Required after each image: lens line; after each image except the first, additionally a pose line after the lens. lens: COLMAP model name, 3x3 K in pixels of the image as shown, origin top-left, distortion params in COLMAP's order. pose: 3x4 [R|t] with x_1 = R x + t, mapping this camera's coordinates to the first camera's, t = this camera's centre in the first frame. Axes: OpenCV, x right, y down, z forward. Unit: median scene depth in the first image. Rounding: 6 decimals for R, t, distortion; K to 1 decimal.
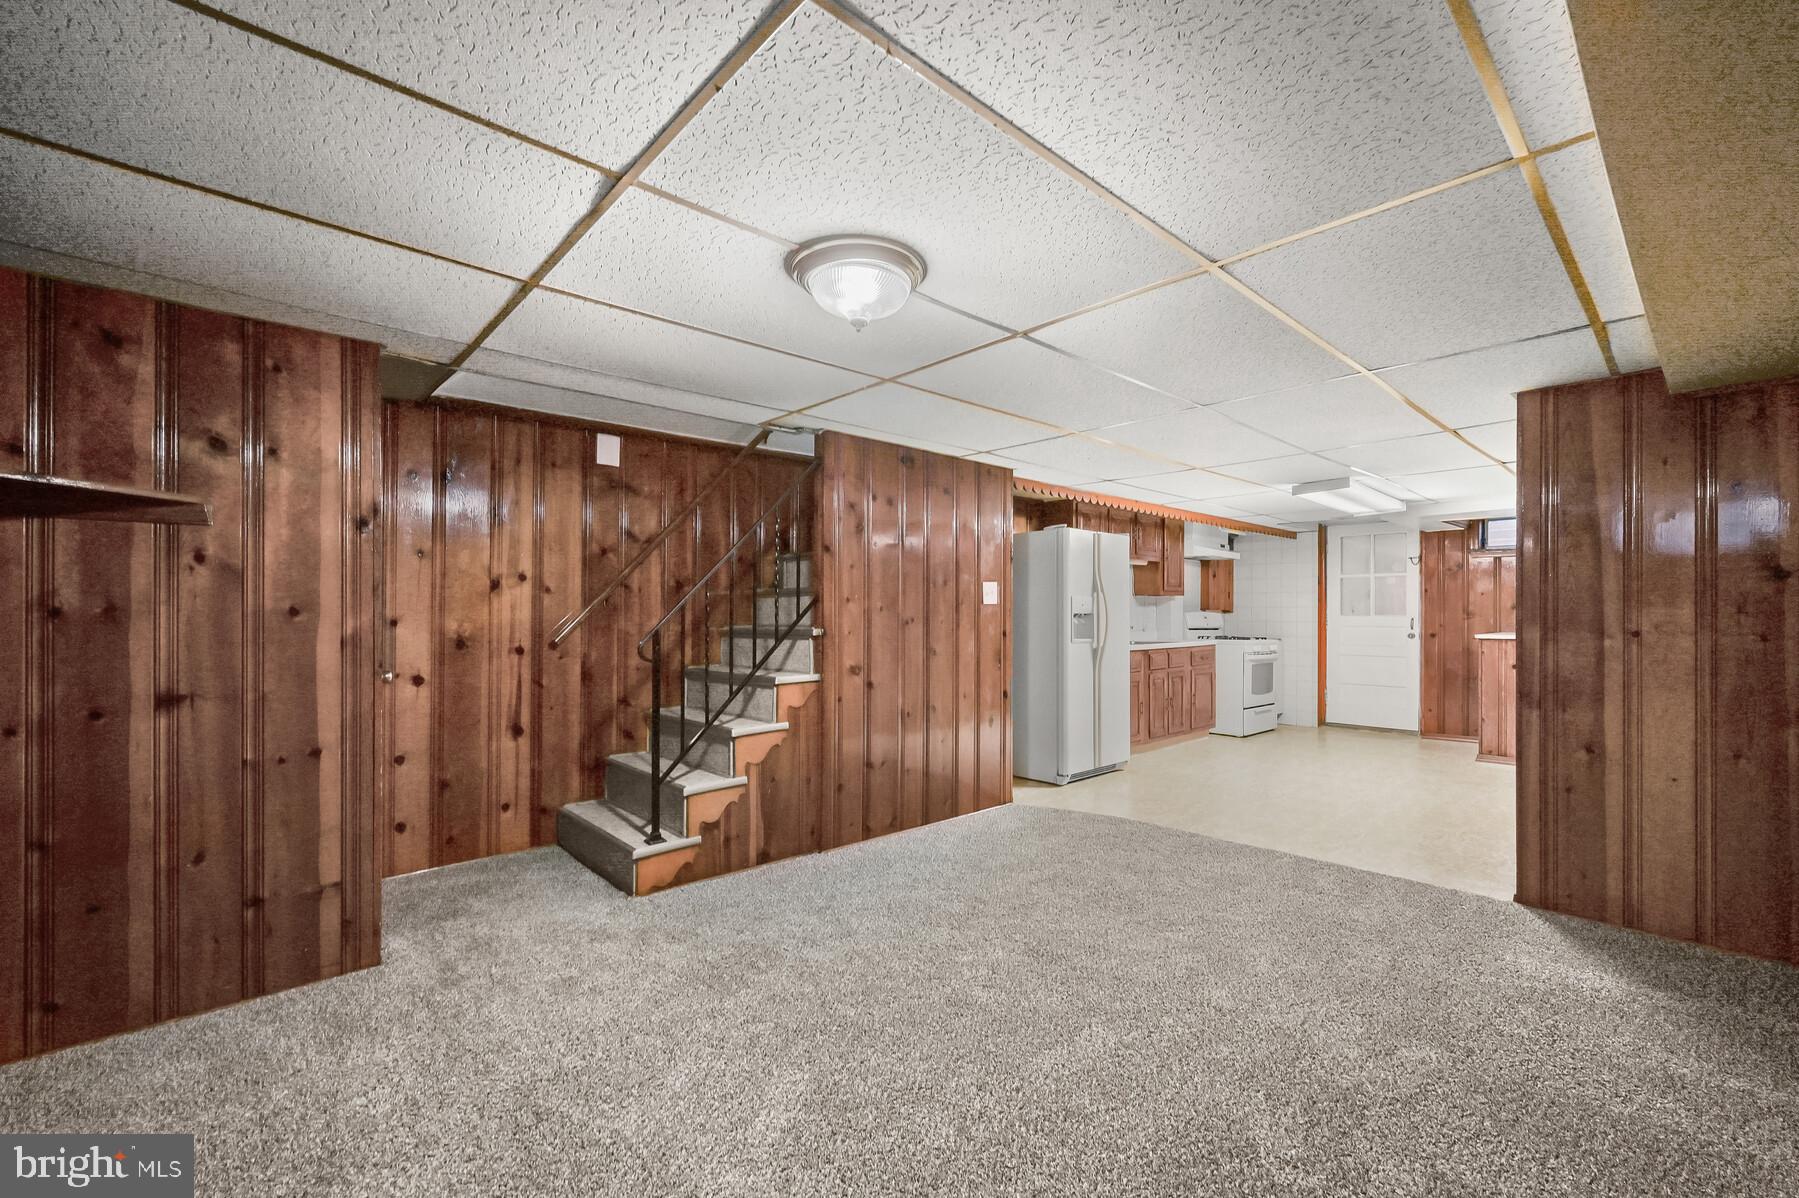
lens RADIAL K [[755.3, 0, 908.4], [0, 755.3, 607.7], [0, 0, 1]] dist [0.001748, 0.000142]
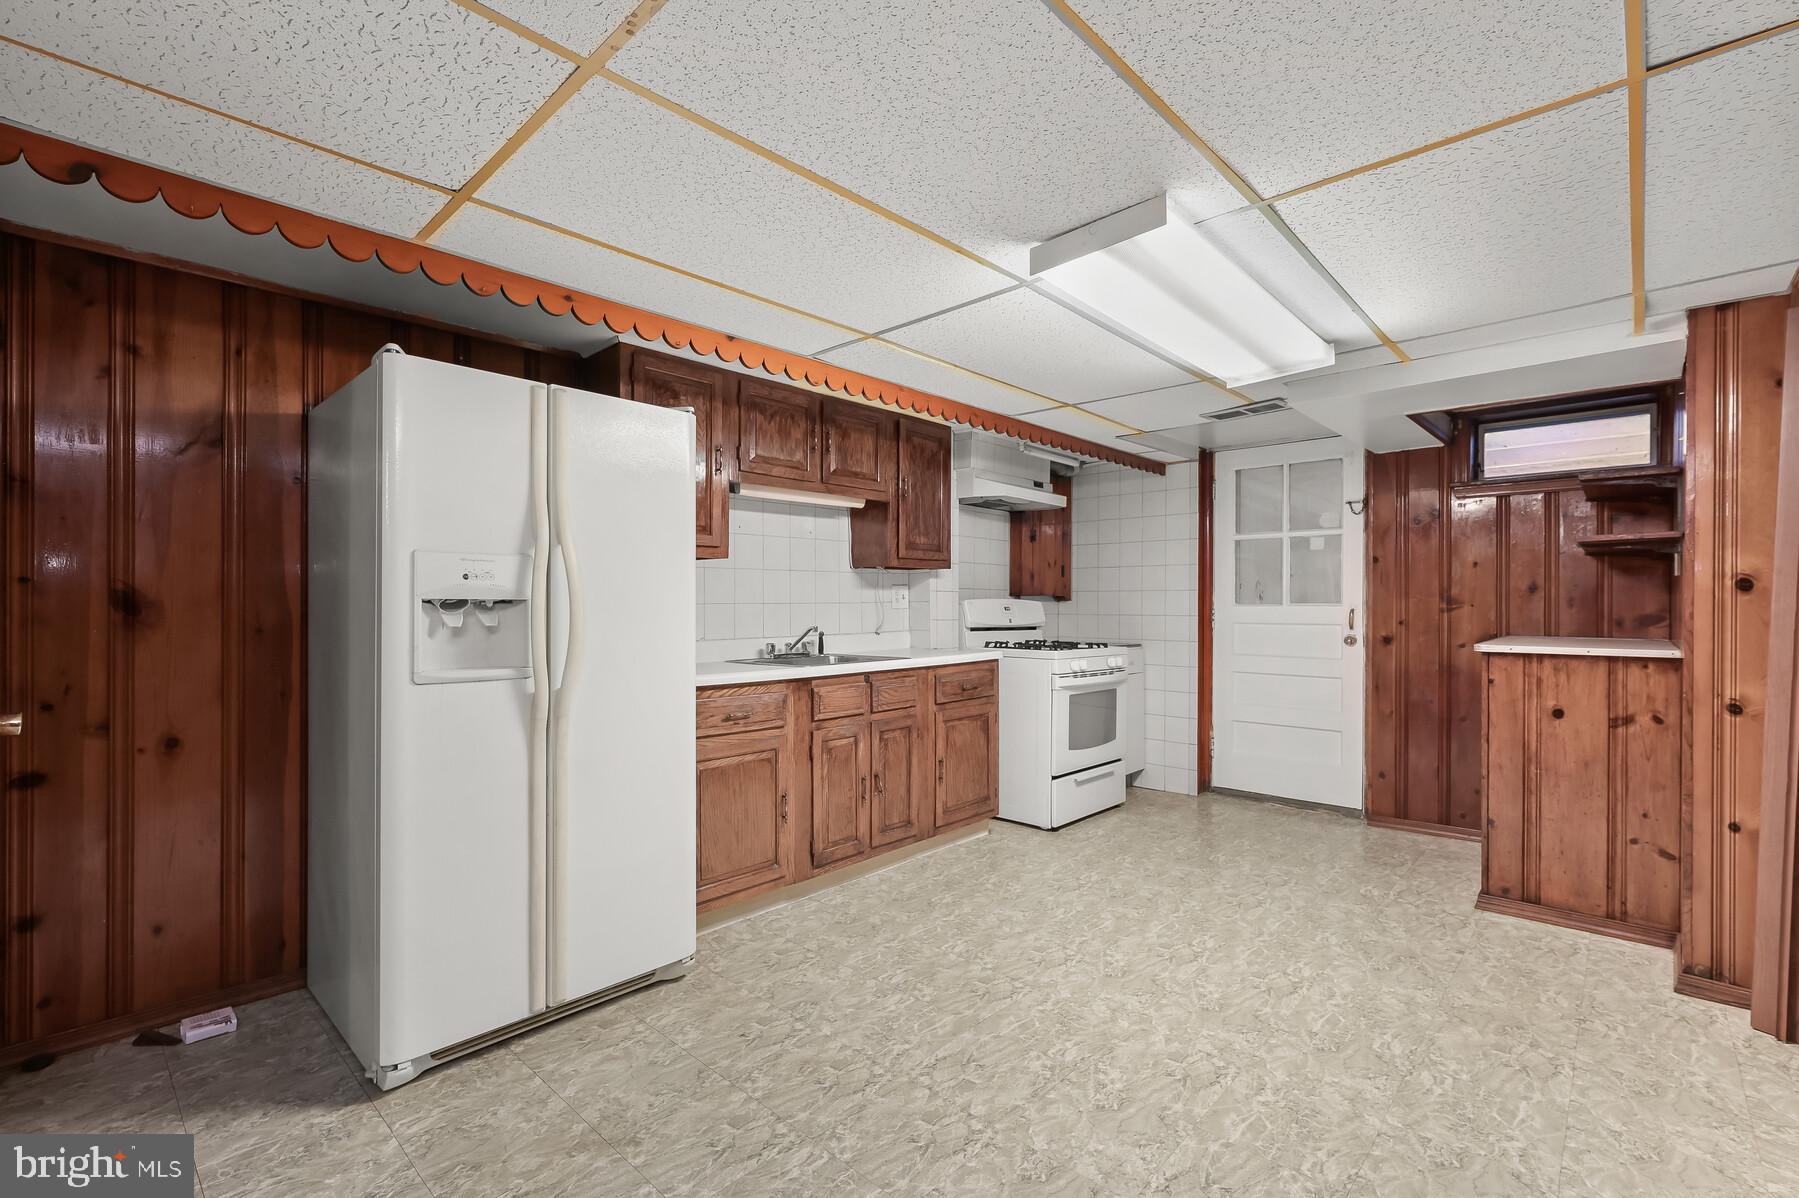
lens RADIAL K [[816.9, 0, 891.7], [0, 816.9, 601.8], [0, 0, 1]] dist [0.001905, 0.000556]
pose [[0.997463, -0.000446, 0.071182, 0.284859], [-0.000002, 0.999980, 0.006302, 0.004362], [-0.071184, -0.006286, 0.997443, 0.422428]]
